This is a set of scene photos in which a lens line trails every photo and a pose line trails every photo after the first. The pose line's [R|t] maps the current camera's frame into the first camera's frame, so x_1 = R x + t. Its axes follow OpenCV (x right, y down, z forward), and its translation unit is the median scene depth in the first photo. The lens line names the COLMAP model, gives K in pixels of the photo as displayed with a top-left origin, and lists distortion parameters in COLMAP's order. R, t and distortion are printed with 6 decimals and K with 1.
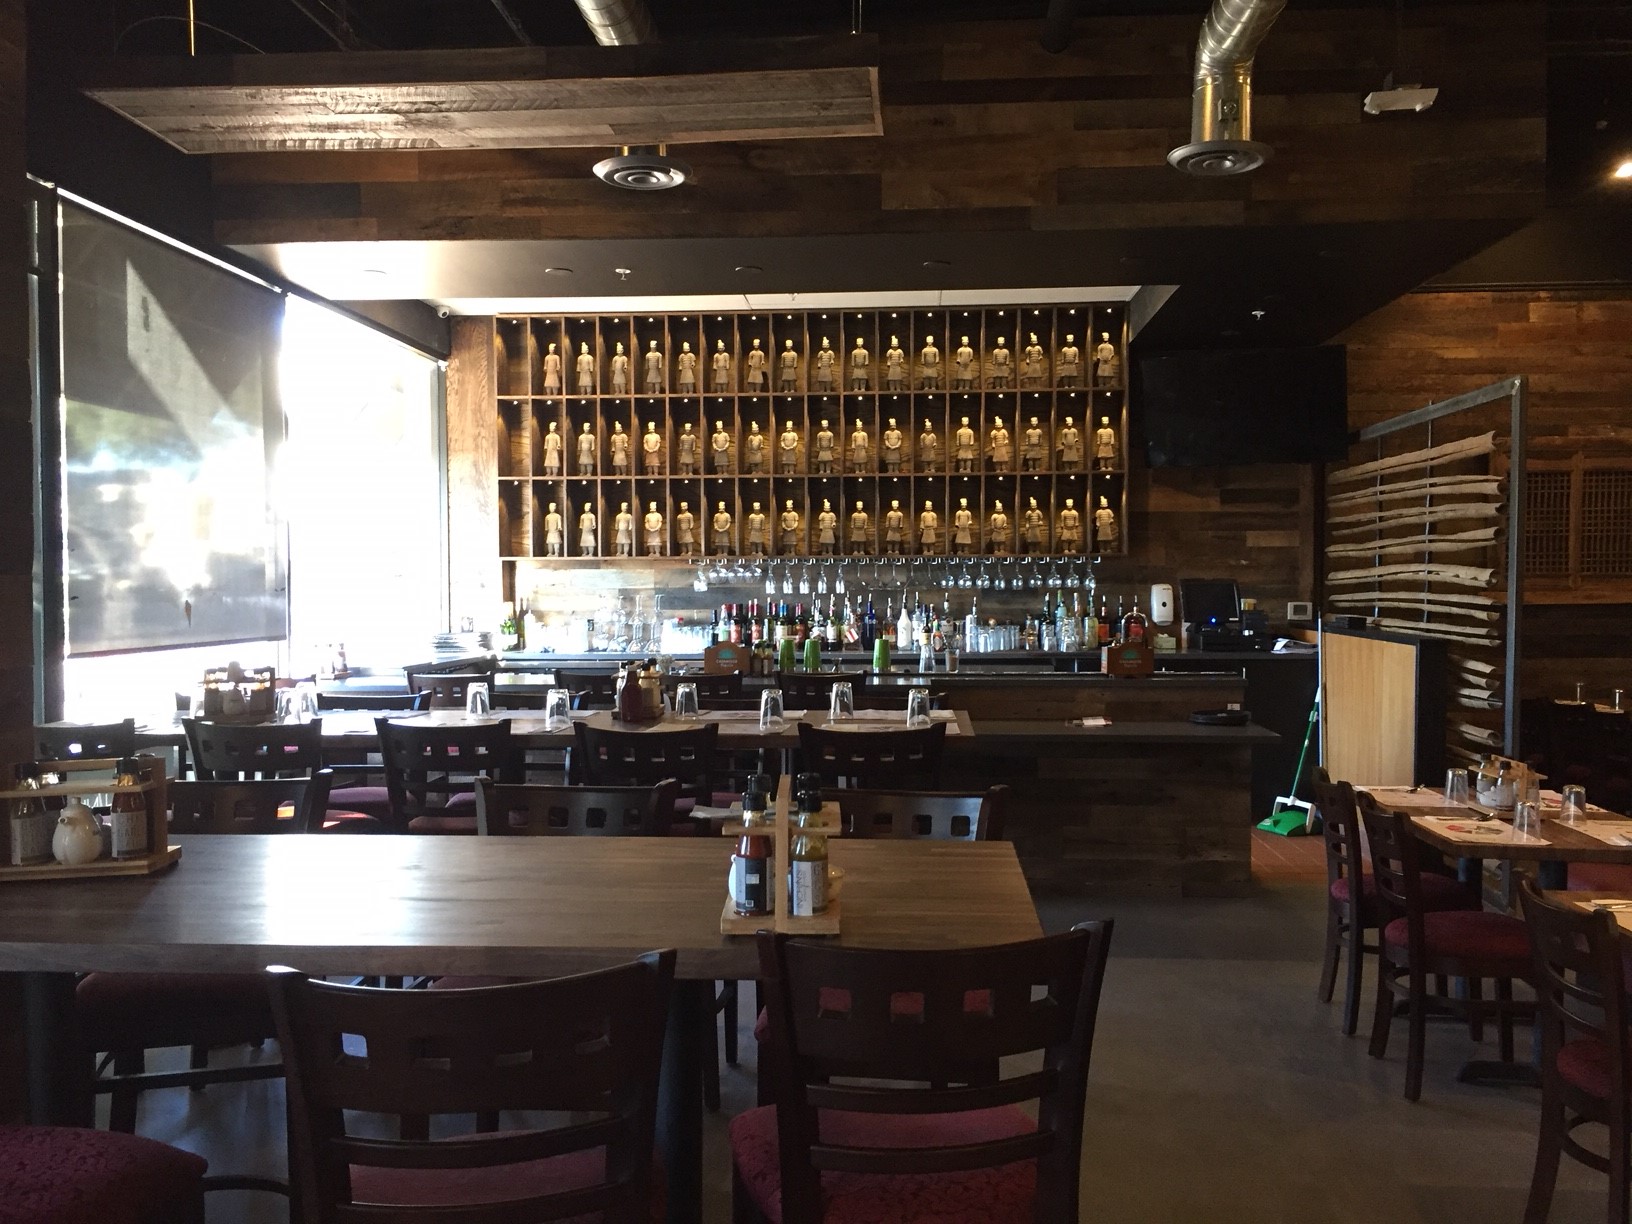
lens RADIAL K [[1393.8, 0, 822.0], [0, 1393.8, 612.4], [0, 0, 1]] dist [0.065351, -0.090221]
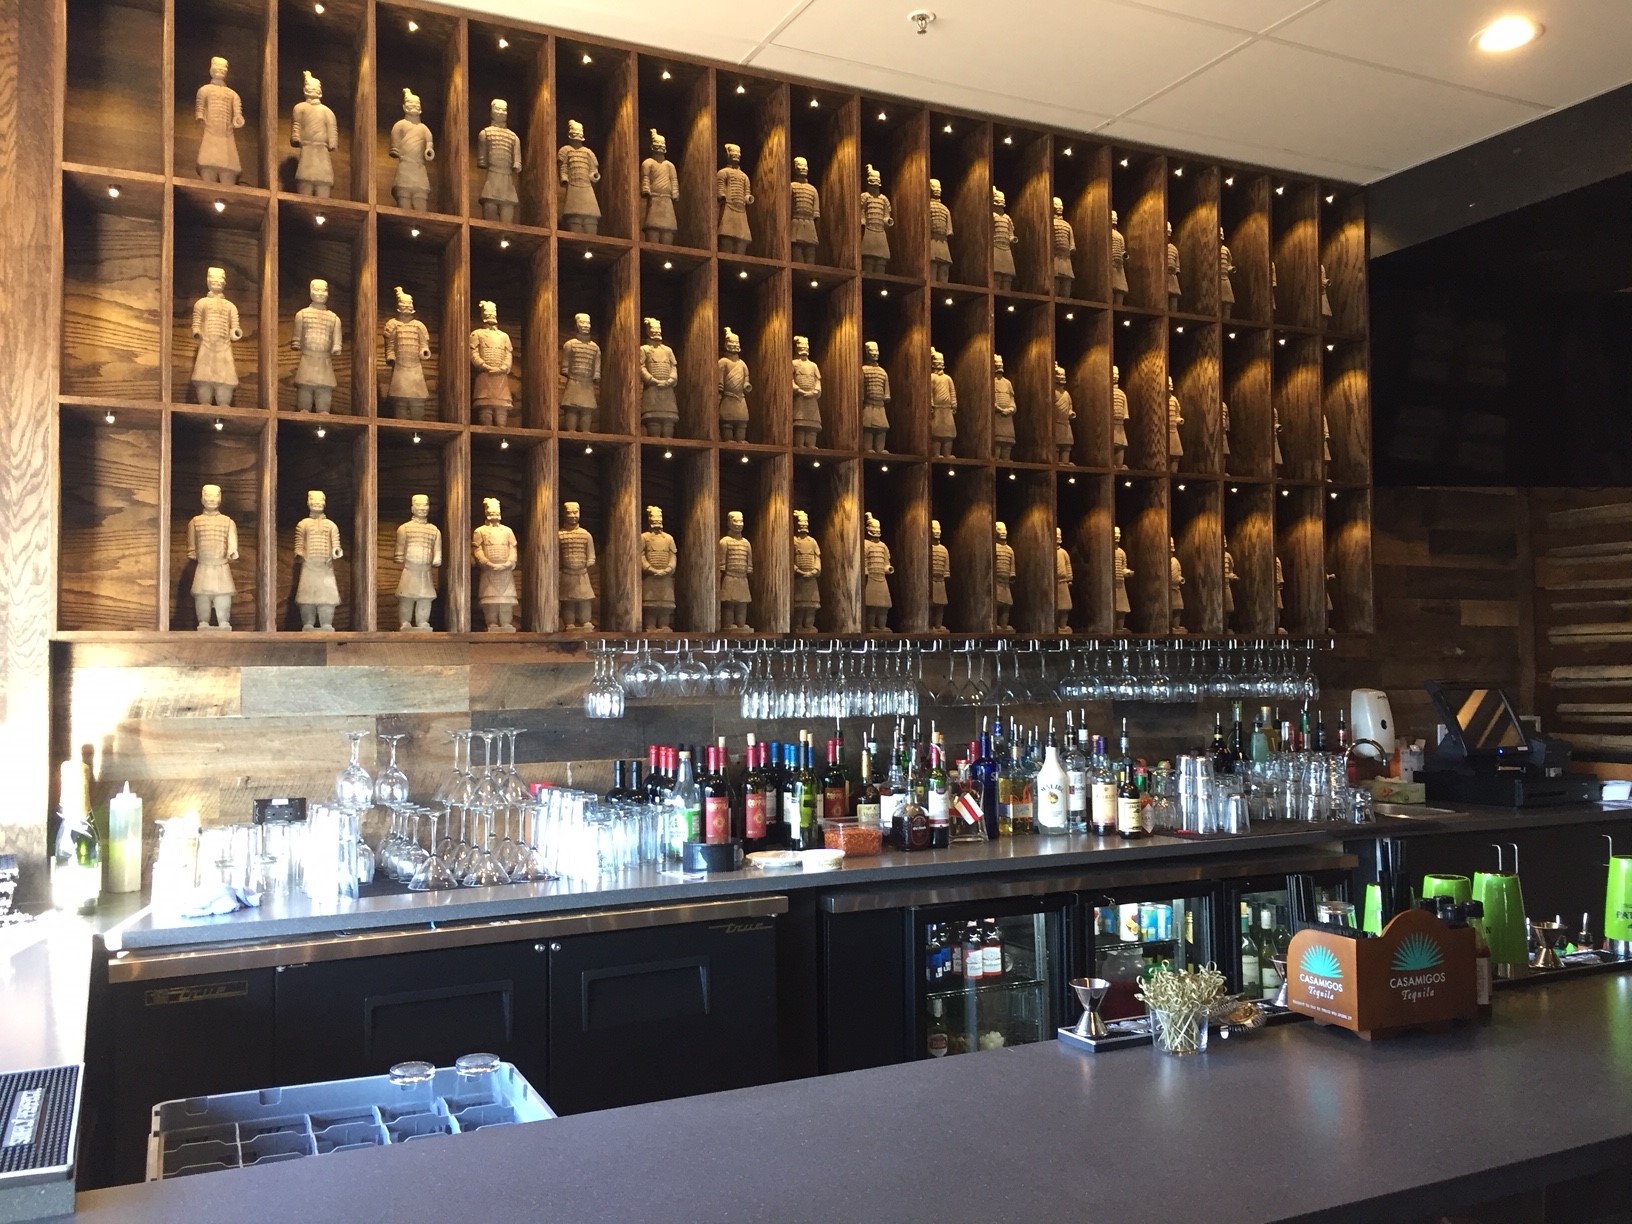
lens RADIAL K [[1393.8, 0, 812.7], [0, 1393.8, 613.0], [0, 0, 1]] dist [0.065351, -0.090221]
pose [[0.861628, 0.016413, 0.507276, -0.248405], [0.019272, 0.997698, -0.065017, -0.018404], [-0.507175, 0.065797, 0.859328, 0.622253]]
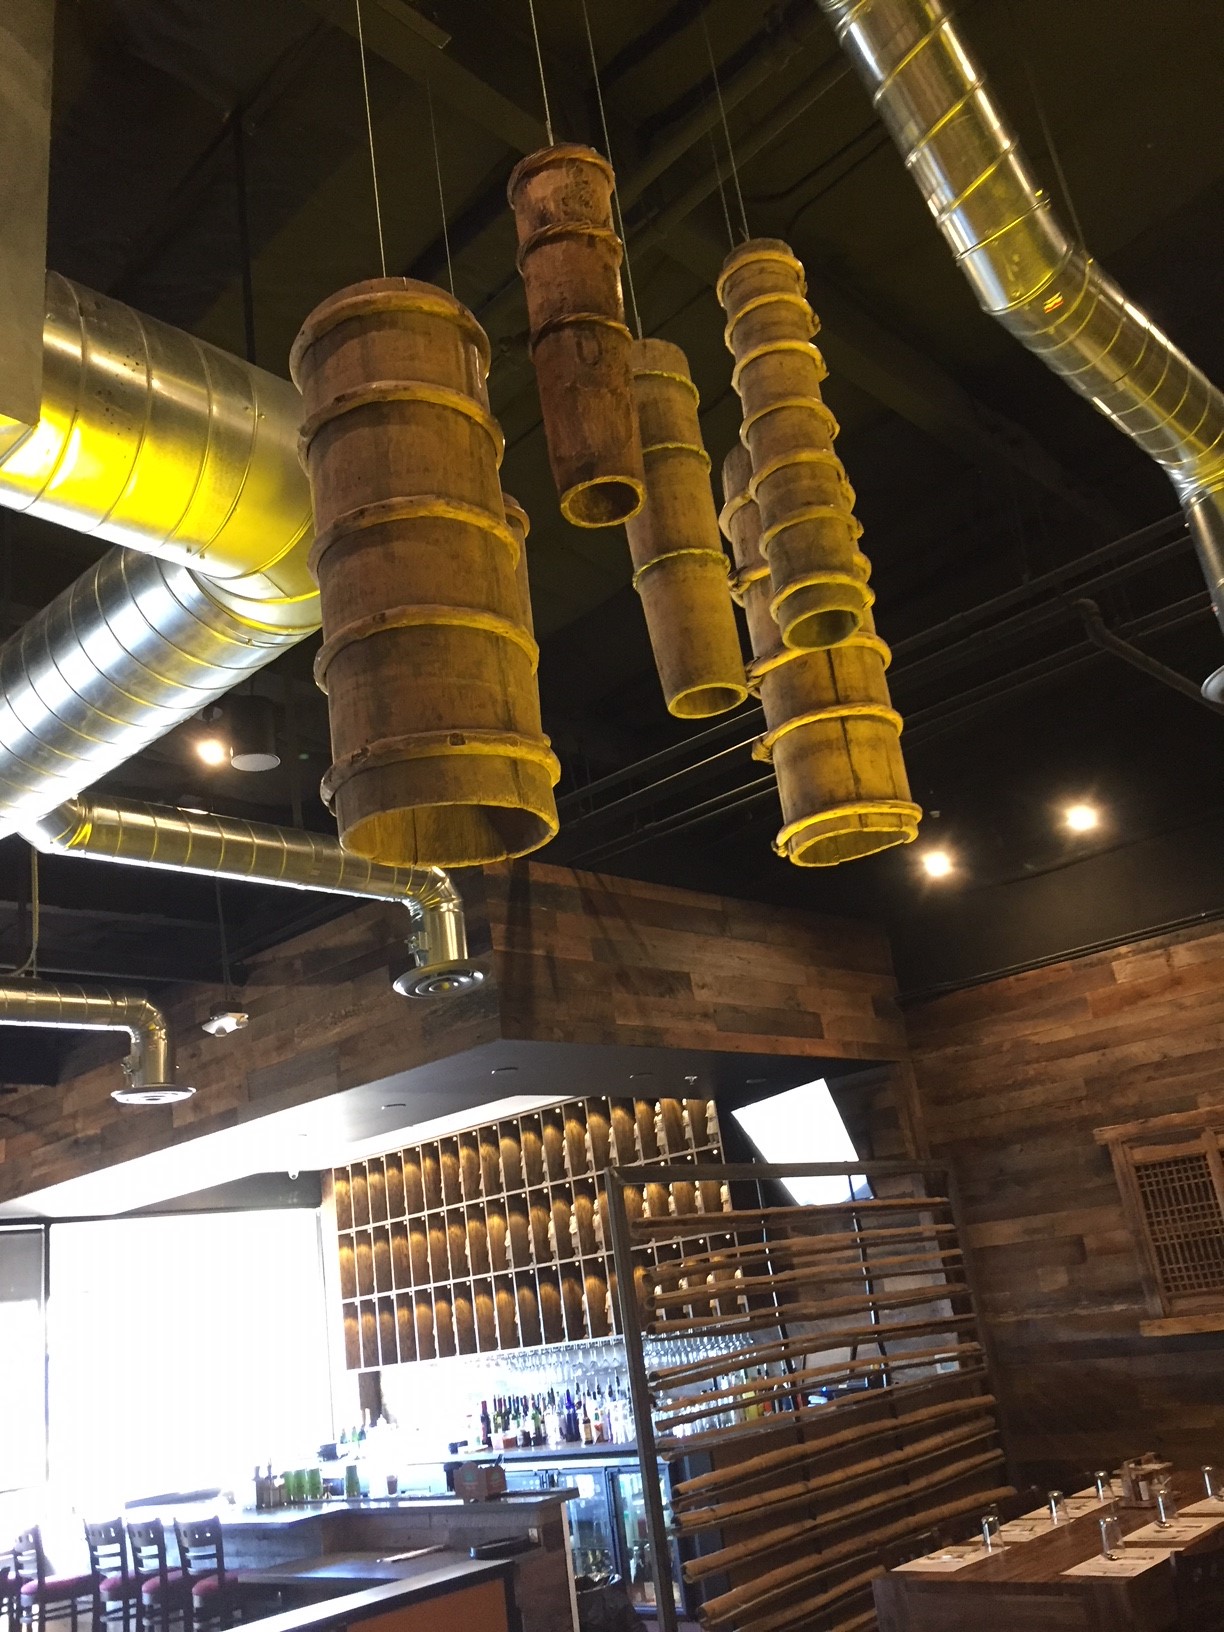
lens RADIAL K [[1393.8, 0, 604.8], [0, 1393.8, 814.7], [0, 0, 1]] dist [0.065351, -0.090221]
pose [[0.759012, -0.304278, -0.575600, 0.790534], [0.105049, 0.929724, -0.352955, -0.031659], [0.642546, 0.207431, 0.737636, 0.142234]]
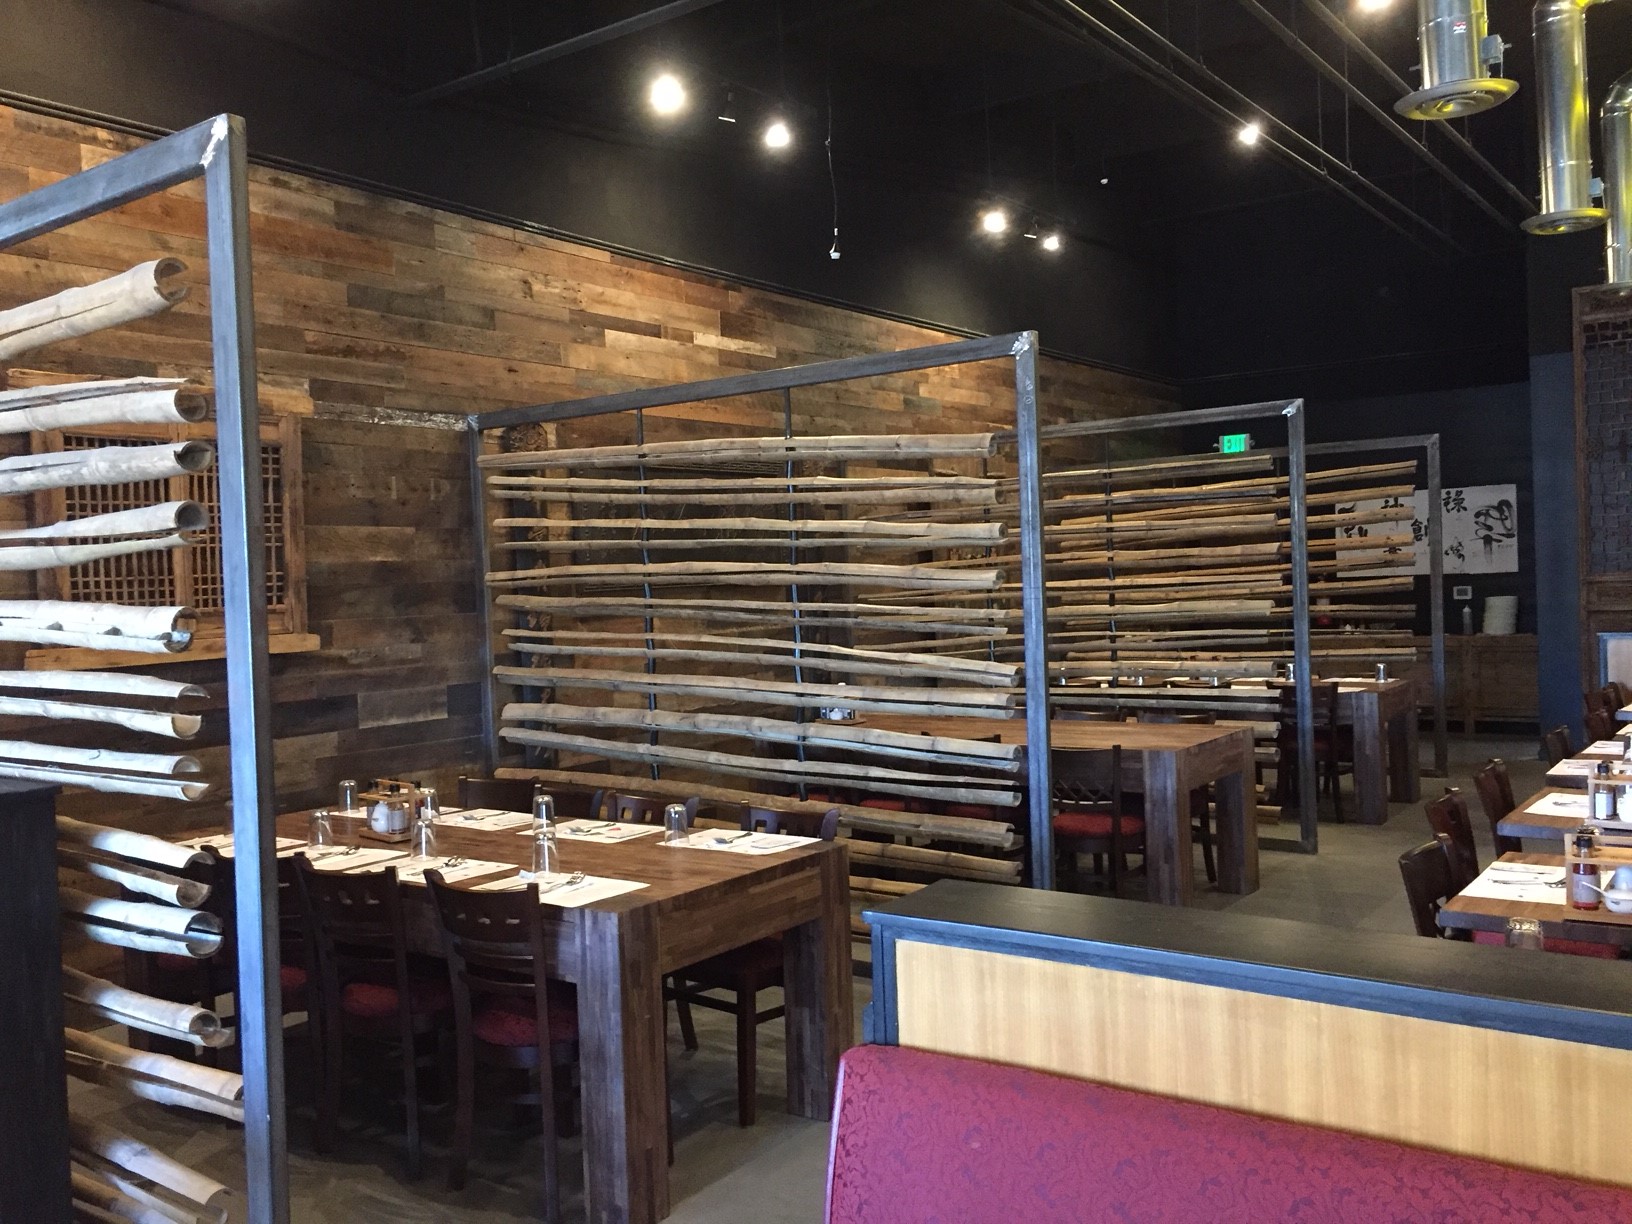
lens RADIAL K [[1393.8, 0, 820.8], [0, 1393.8, 611.5], [0, 0, 1]] dist [0.065351, -0.090221]
pose [[0.525492, -0.037270, 0.849982, 0.165027], [0.059750, 0.998190, 0.006829, -0.015022], [-0.848698, 0.047198, 0.526768, 0.450541]]
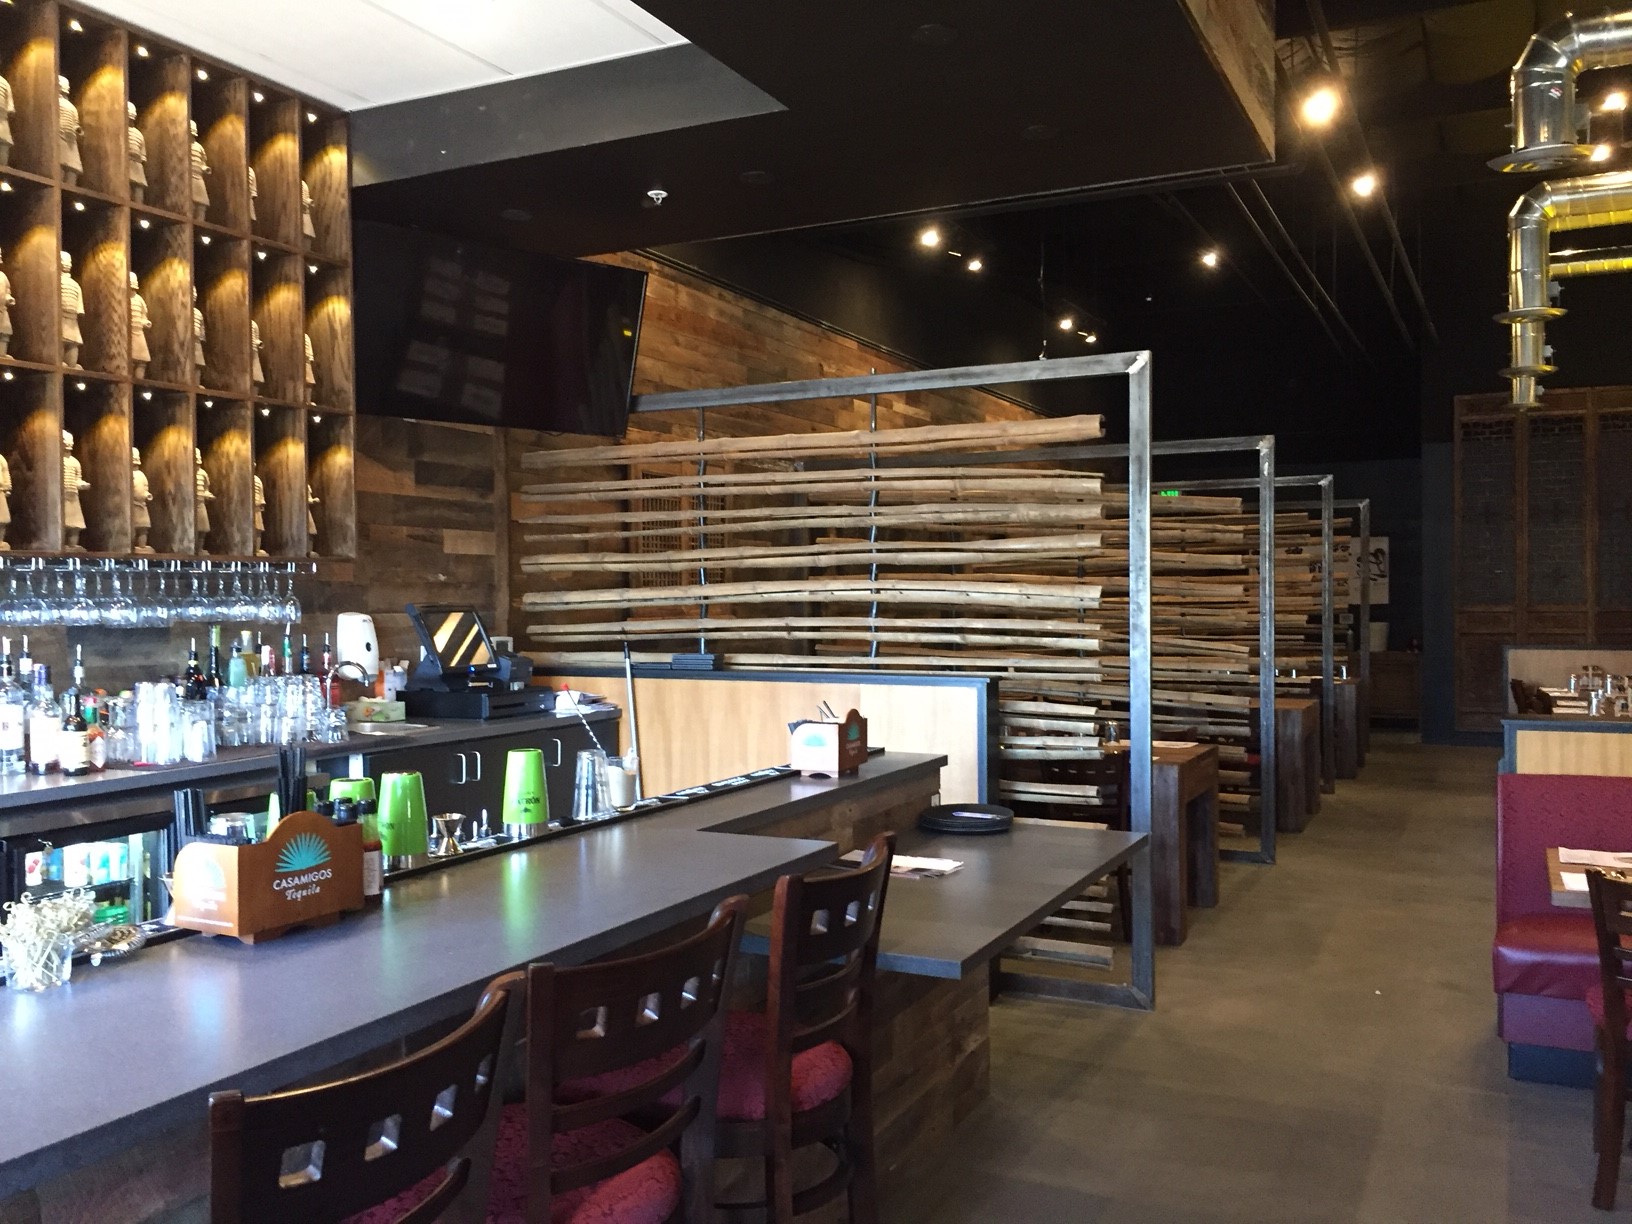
lens RADIAL K [[1393.8, 0, 822.1], [0, 1393.8, 611.3], [0, 0, 1]] dist [0.065351, -0.090221]
pose [[0.369080, -0.009898, 0.929345, -0.233930], [0.031101, 0.999515, -0.001706, -0.013812], [-0.928877, 0.029533, 0.369208, 0.603675]]
